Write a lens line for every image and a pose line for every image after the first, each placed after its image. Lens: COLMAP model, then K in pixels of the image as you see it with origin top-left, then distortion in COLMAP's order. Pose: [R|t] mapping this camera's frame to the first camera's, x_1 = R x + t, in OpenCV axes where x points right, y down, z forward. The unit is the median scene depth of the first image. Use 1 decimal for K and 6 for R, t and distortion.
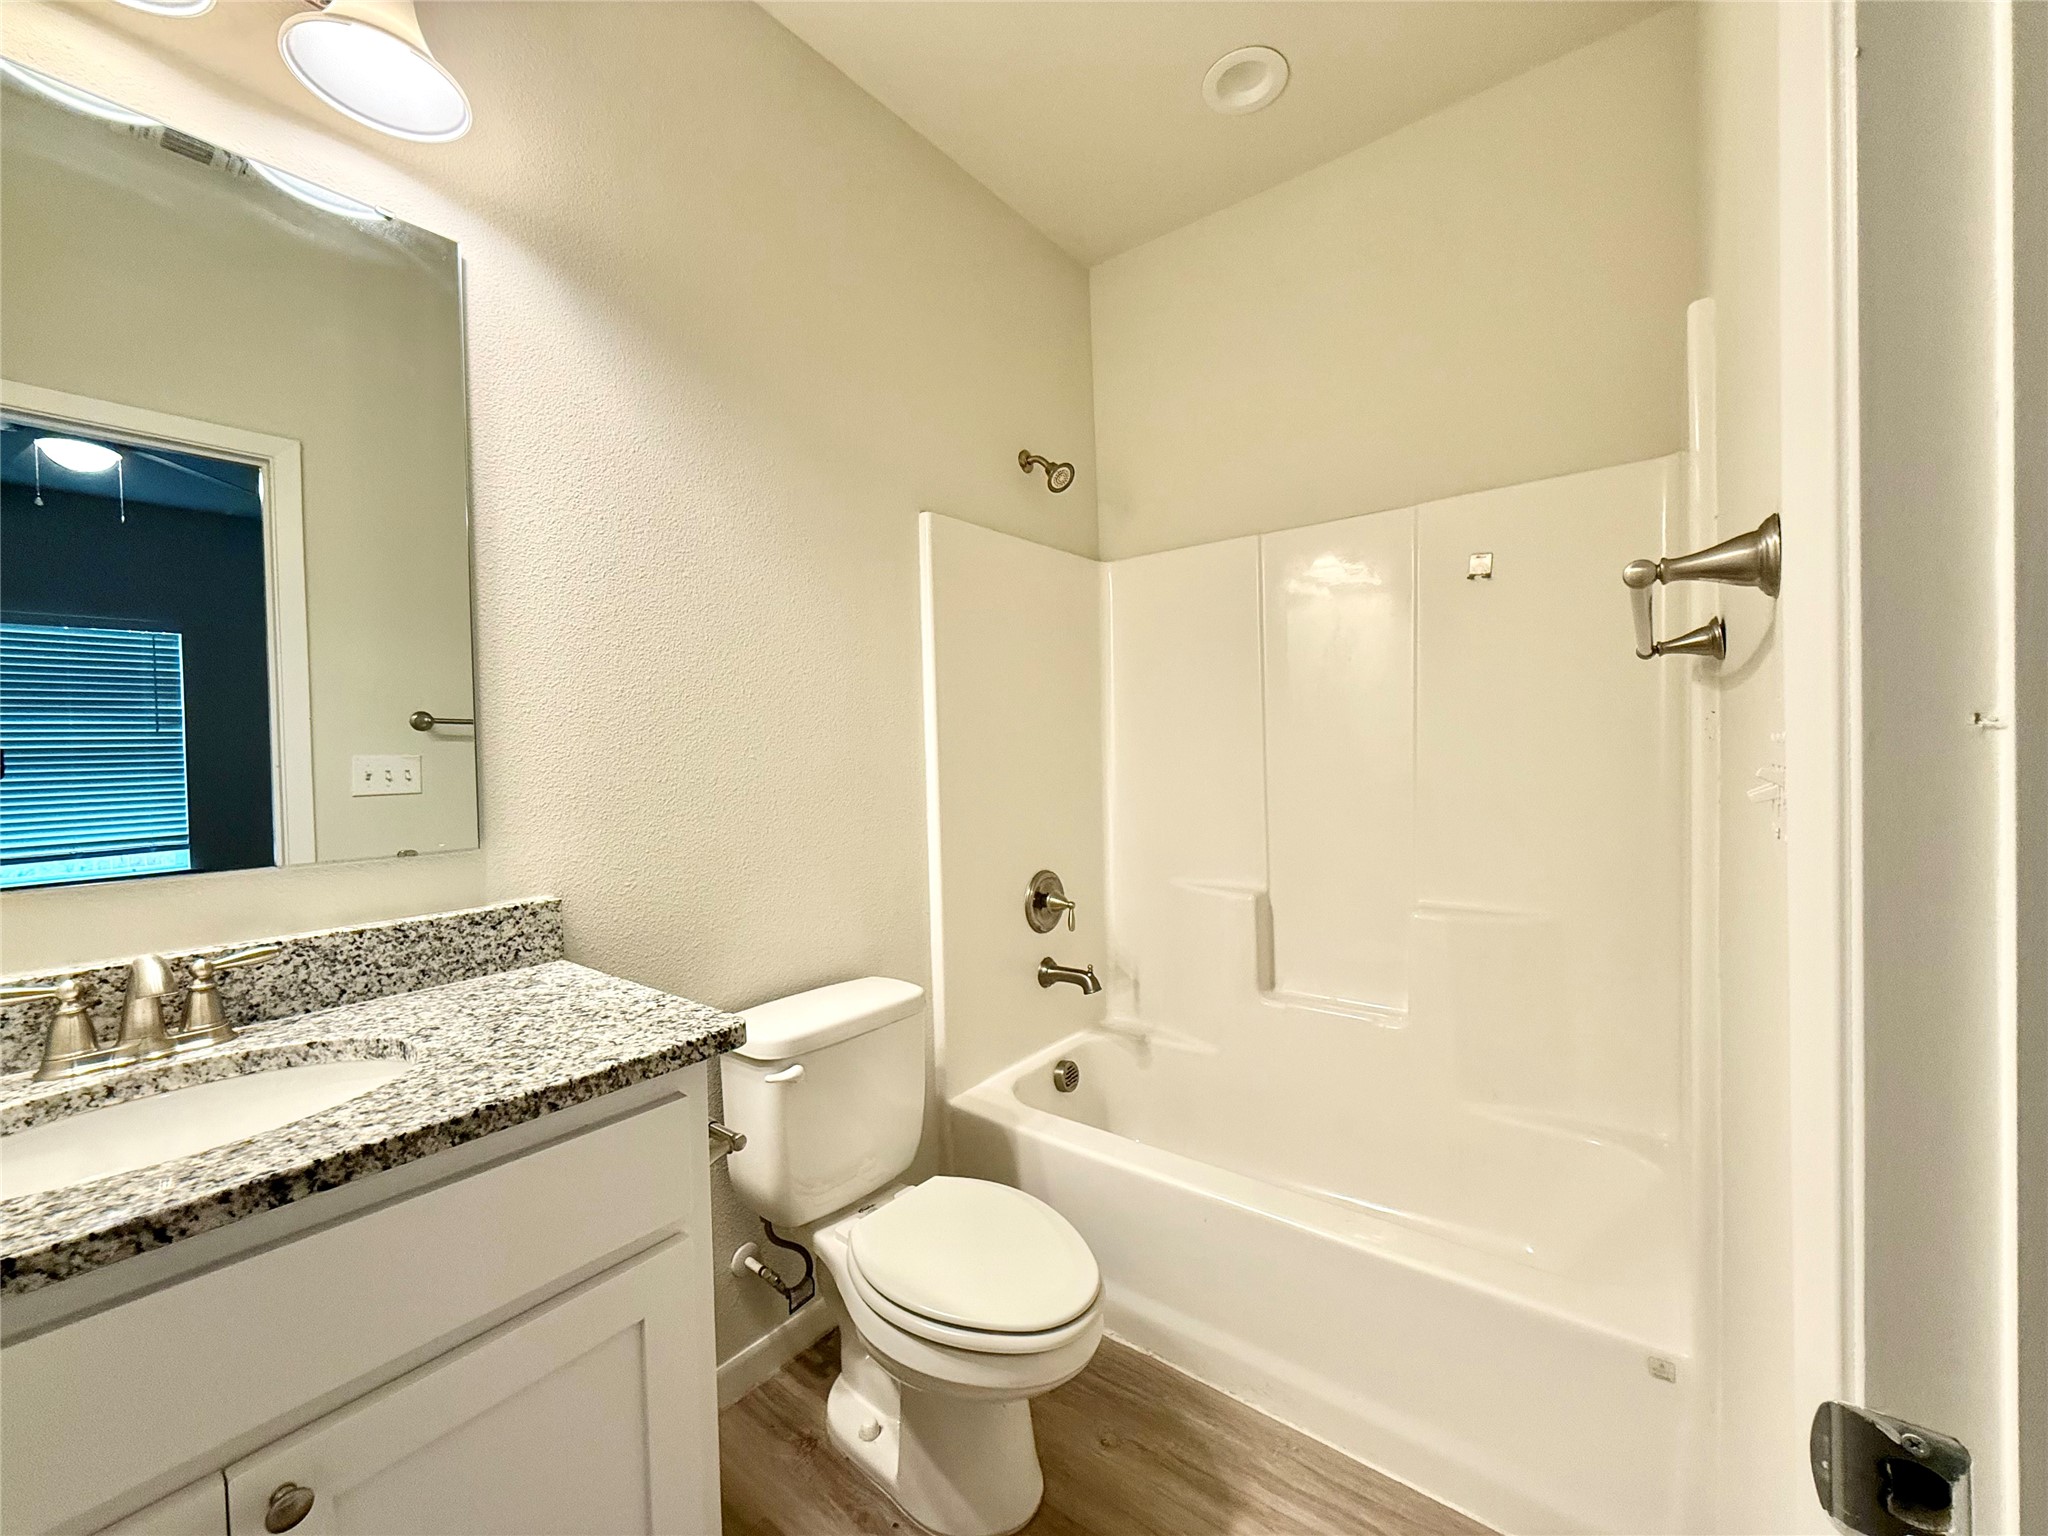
lens RADIAL K [[815.3, 0, 1026.1], [0, 815.3, 765.4], [0, 0, 1]] dist [0.000590, -0.000405]
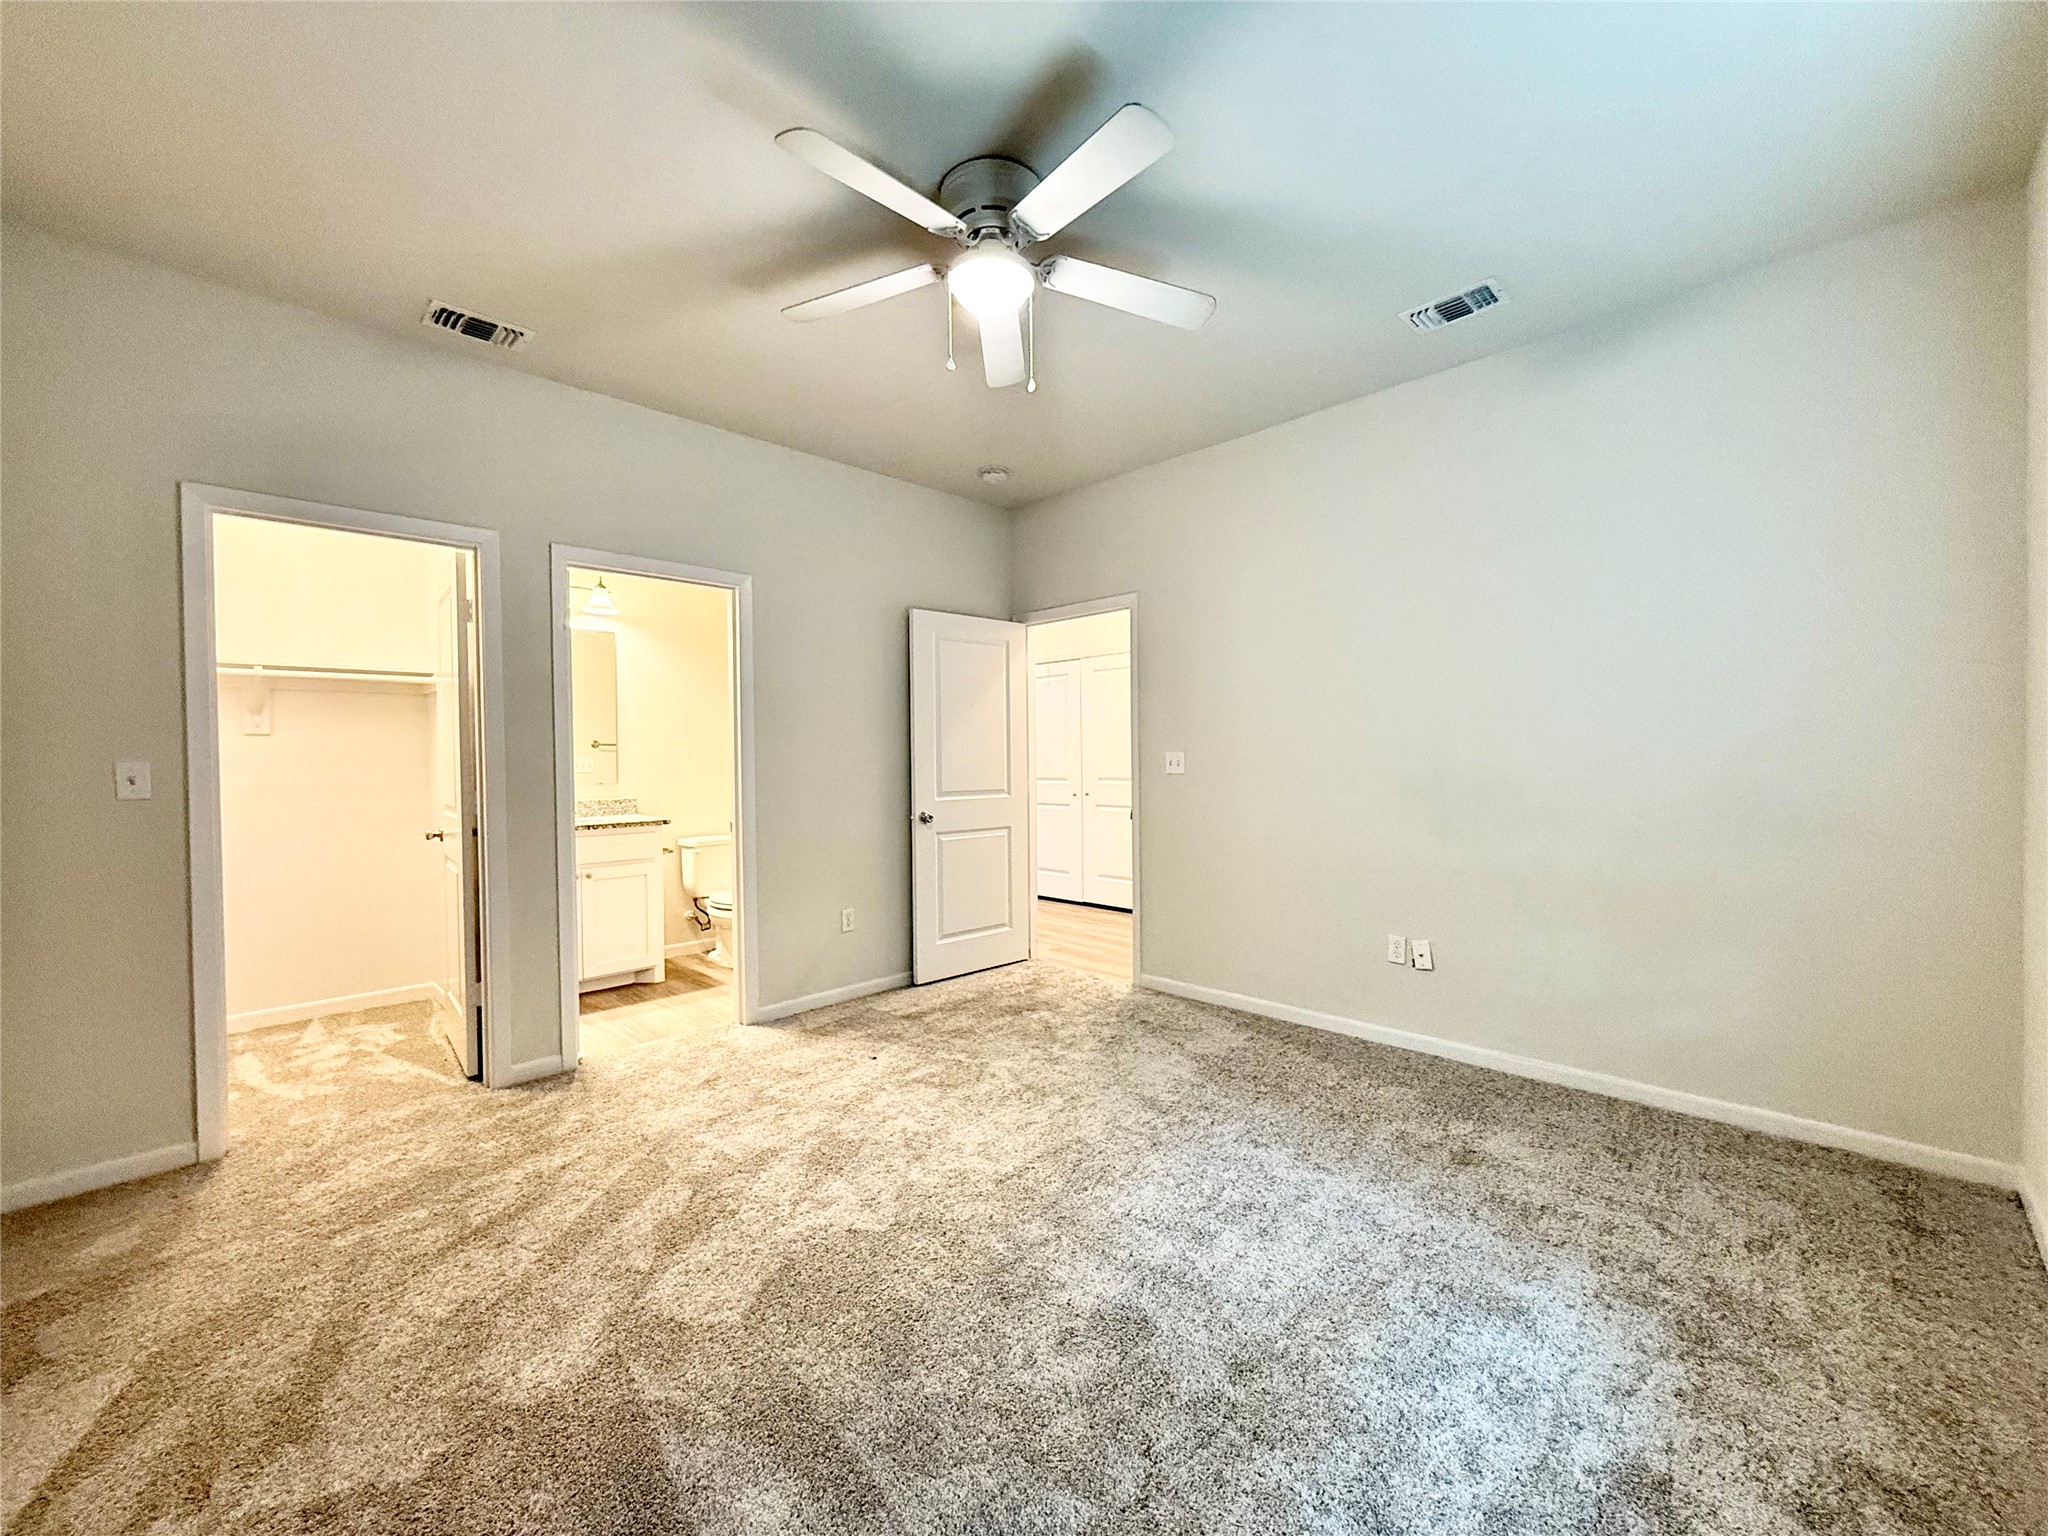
lens RADIAL K [[815.3, 0, 1026.1], [0, 815.3, 765.4], [0, 0, 1]] dist [0.000590, -0.000405]
pose [[0.992850, 0.015145, -0.118400, 0.973711], [-0.015552, 0.999876, -0.002507, -0.003860], [0.118348, 0.004331, 0.992963, -1.484391]]
